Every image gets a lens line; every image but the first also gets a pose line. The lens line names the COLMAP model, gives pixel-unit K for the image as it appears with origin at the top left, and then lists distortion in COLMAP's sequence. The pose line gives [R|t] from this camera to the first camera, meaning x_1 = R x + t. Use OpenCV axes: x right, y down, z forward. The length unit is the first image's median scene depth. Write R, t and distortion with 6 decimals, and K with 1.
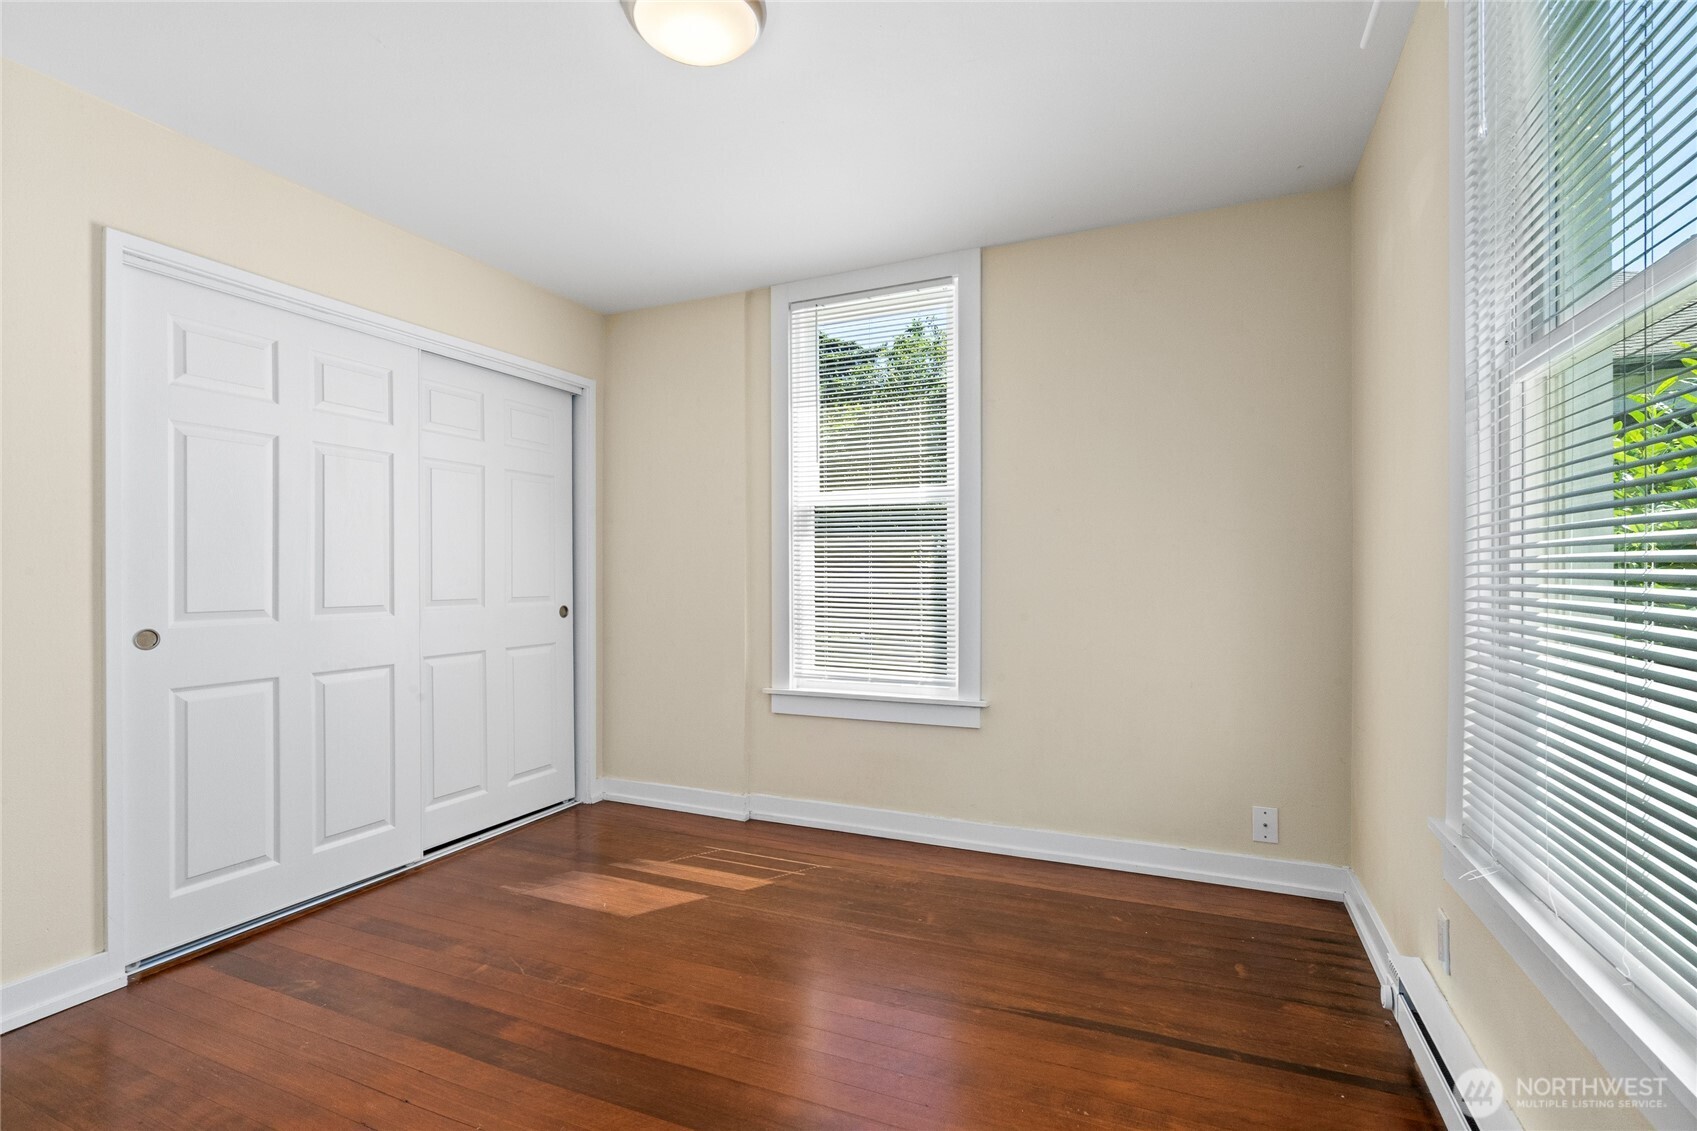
lens RADIAL K [[762.4, 0, 842.3], [0, 762.4, 584.9], [0, 0, 1]] dist [-0.000559, 0.000497]
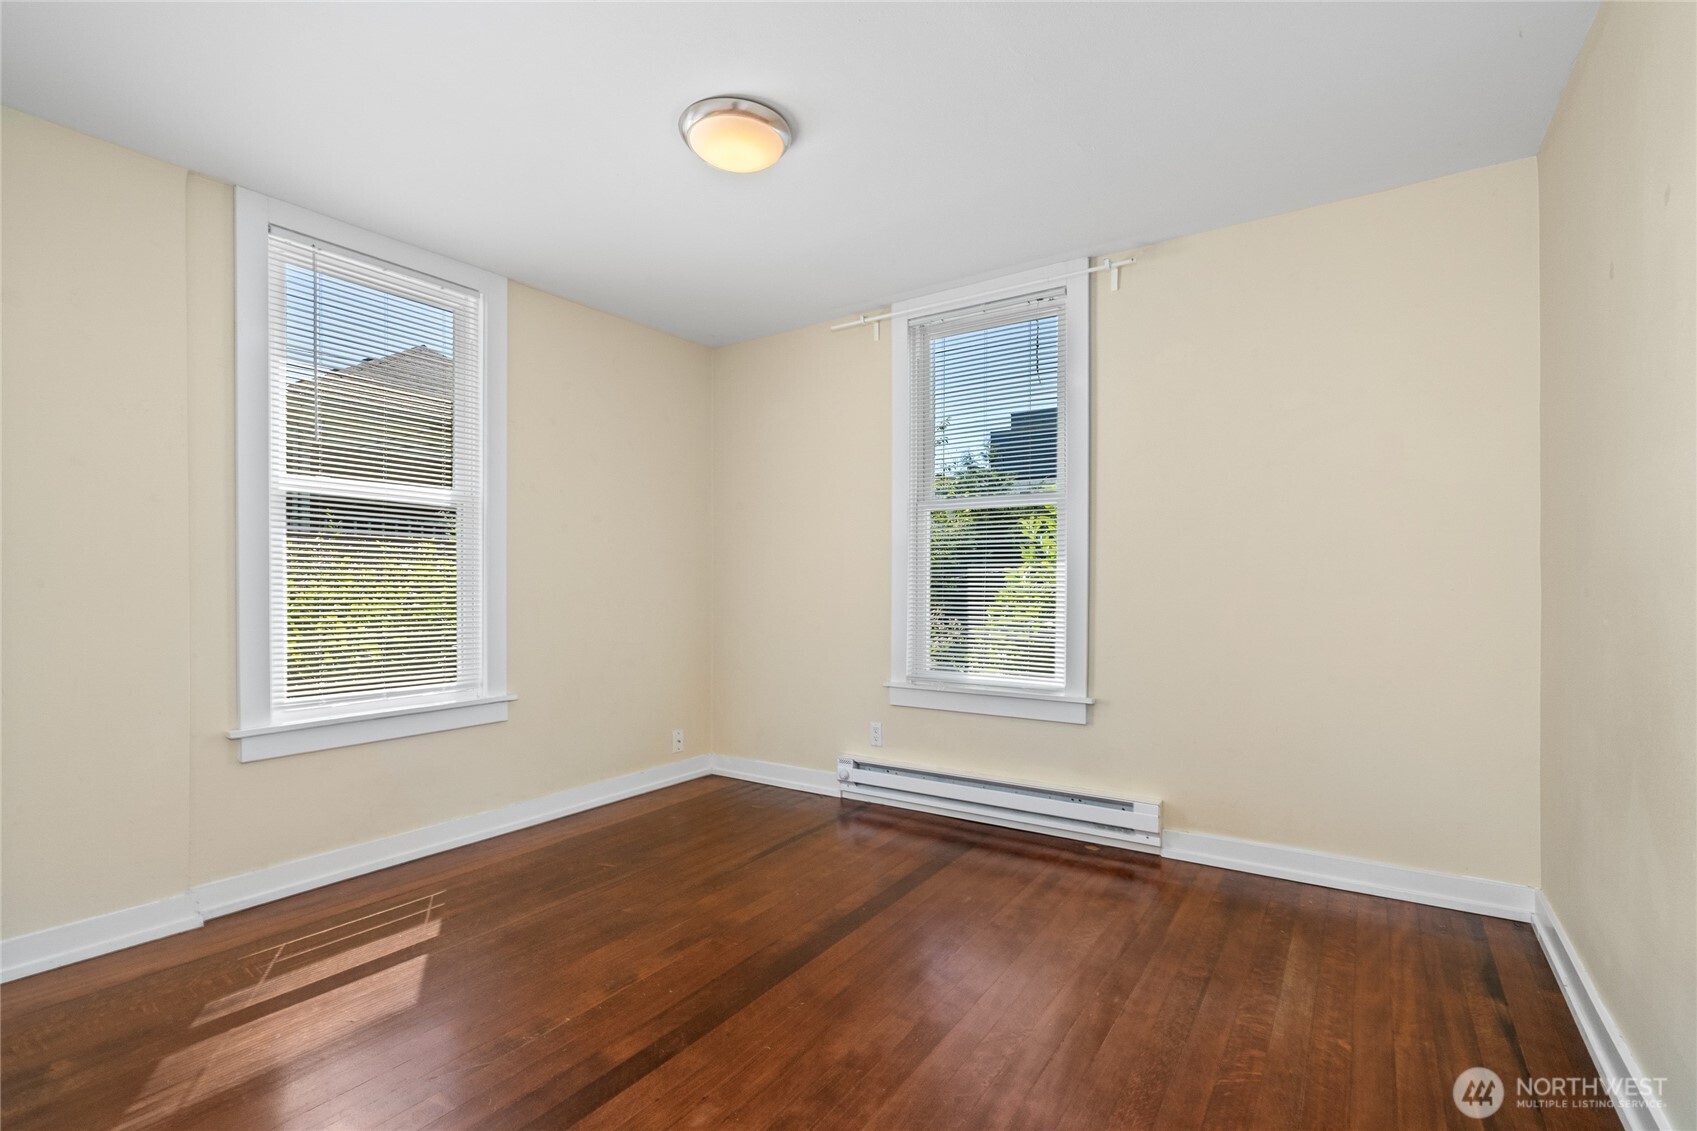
lens RADIAL K [[762.4, 0, 842.3], [0, 762.4, 584.9], [0, 0, 1]] dist [-0.000559, 0.000497]
pose [[0.191728, -0.002681, 0.981444, -0.854351], [0.002950, 0.999993, 0.002155, -0.006147], [-0.981444, 0.002482, 0.191735, 0.345119]]
